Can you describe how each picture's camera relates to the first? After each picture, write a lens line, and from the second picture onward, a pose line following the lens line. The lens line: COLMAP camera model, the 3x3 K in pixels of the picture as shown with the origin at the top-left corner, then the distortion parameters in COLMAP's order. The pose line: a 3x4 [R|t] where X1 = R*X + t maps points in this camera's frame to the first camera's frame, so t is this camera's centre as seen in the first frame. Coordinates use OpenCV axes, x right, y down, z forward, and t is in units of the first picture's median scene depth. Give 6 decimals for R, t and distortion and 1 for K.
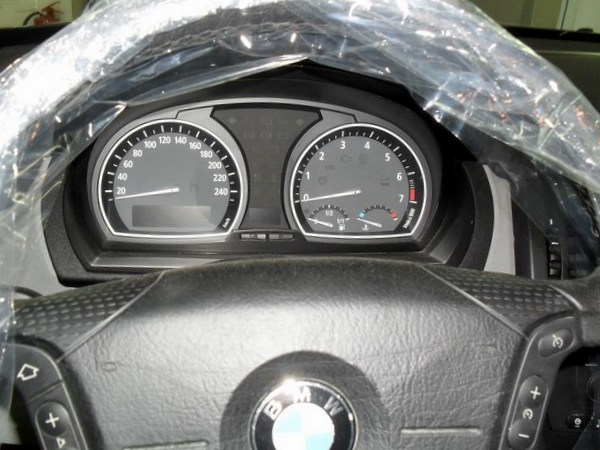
lens RADIAL K [[639.2, 0, 300.0], [0, 639.2, 225.0], [0, 0, 1]] dist [-0.125201, 0.024835]
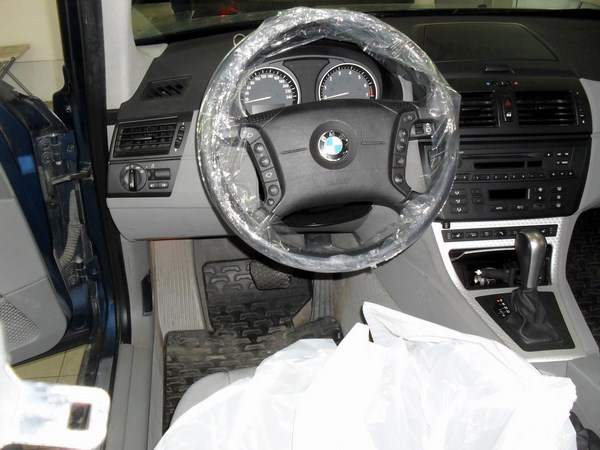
lens RADIAL K [[639.2, 0, 300.0], [0, 639.2, 225.0], [0, 0, 1]] dist [-0.125201, 0.024835]
pose [[0.996972, -0.076022, -0.016382, -0.082609], [0.076476, 0.996644, 0.029178, 0.356147], [0.014109, -0.030342, 0.999440, -1.364431]]
